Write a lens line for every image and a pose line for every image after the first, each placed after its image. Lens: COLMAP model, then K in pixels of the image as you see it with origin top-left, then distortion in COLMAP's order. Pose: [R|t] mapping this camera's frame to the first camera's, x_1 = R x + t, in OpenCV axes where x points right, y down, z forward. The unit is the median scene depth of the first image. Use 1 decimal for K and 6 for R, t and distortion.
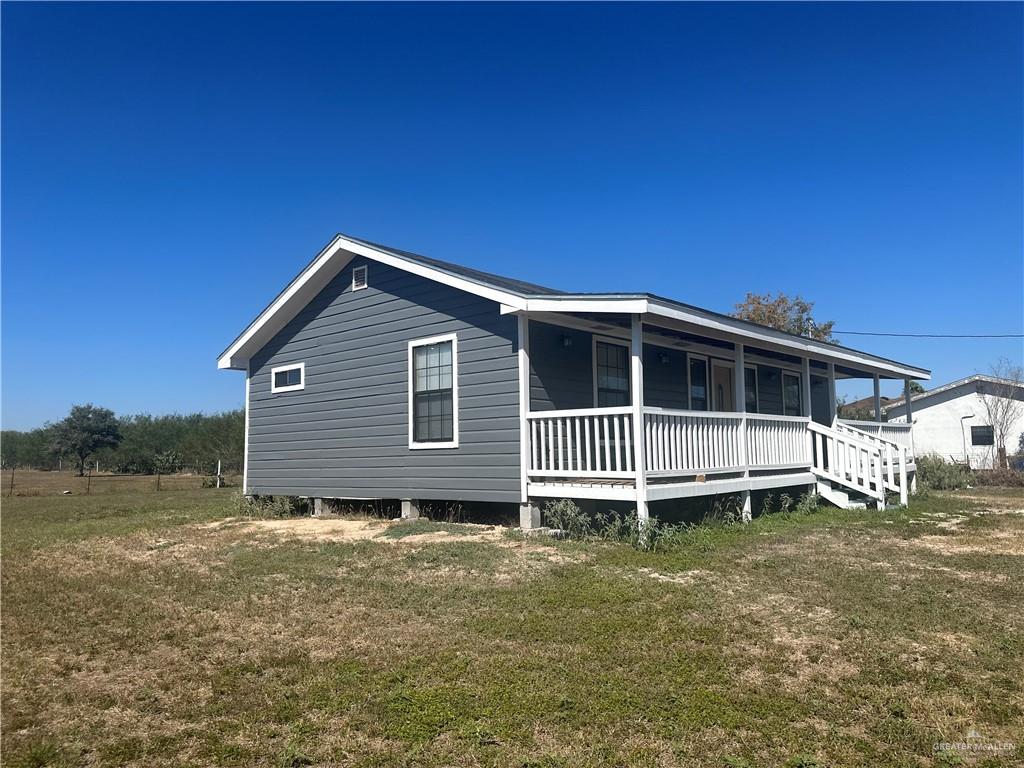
lens RADIAL K [[729.4, 0, 511.0], [0, 729.4, 383.0], [0, 0, 1]] dist [0.078948, -0.092794]
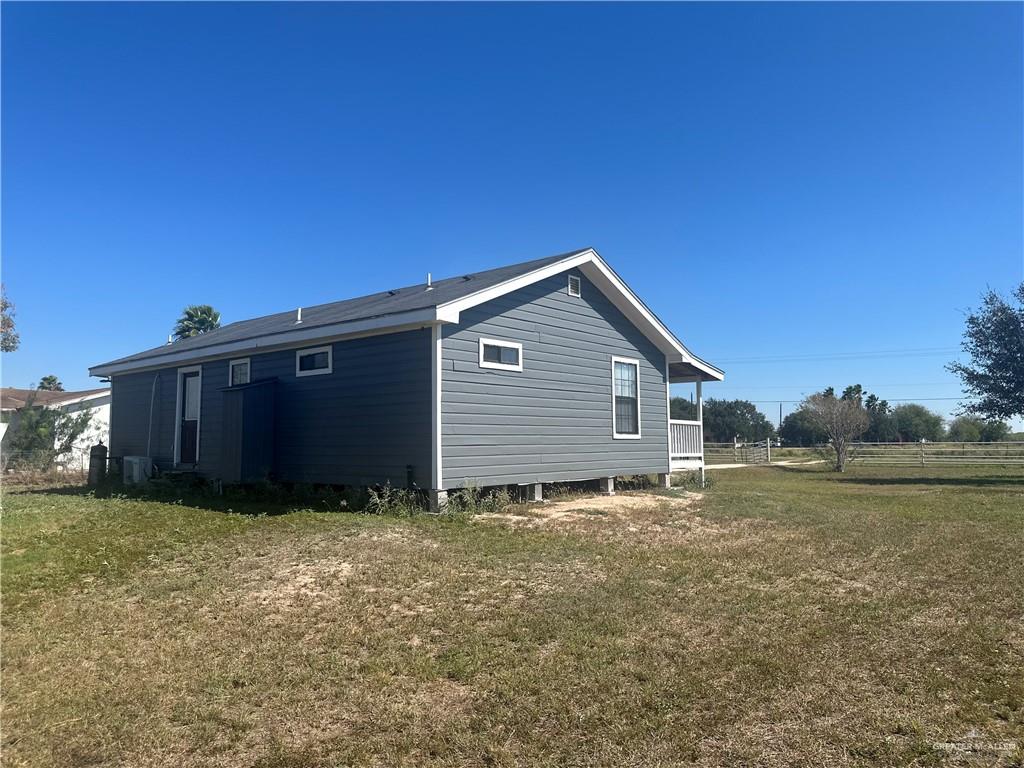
lens RADIAL K [[729.4, 0, 512.9], [0, 729.4, 381.4], [0, 0, 1]] dist [0.078948, -0.092794]
pose [[-0.029924, 0.106042, 0.993911, -1.400583], [-0.091329, 0.989907, -0.108365, 0.142711], [-0.995371, -0.094016, -0.019938, 1.179430]]
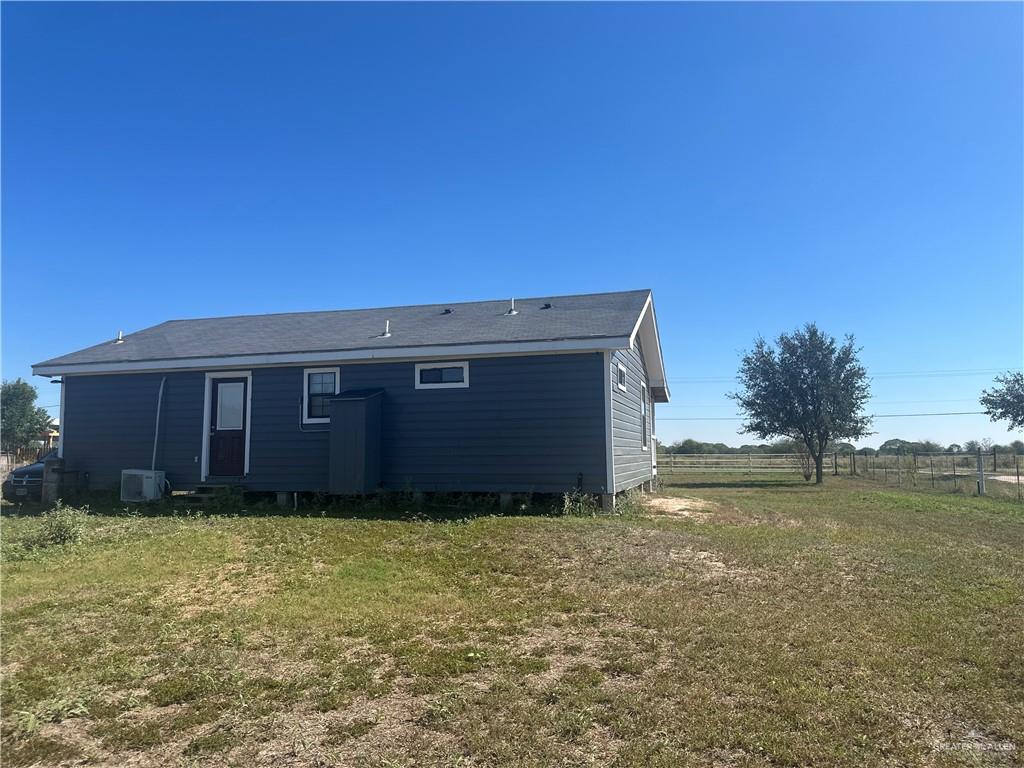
lens RADIAL K [[729.4, 0, 511.9], [0, 729.4, 386.8], [0, 0, 1]] dist [0.078948, -0.092794]
pose [[-0.437825, 0.108511, 0.892488, -1.371123], [-0.071664, 0.985319, -0.154954, 0.209509], [-0.896199, -0.131802, -0.423621, 1.849579]]
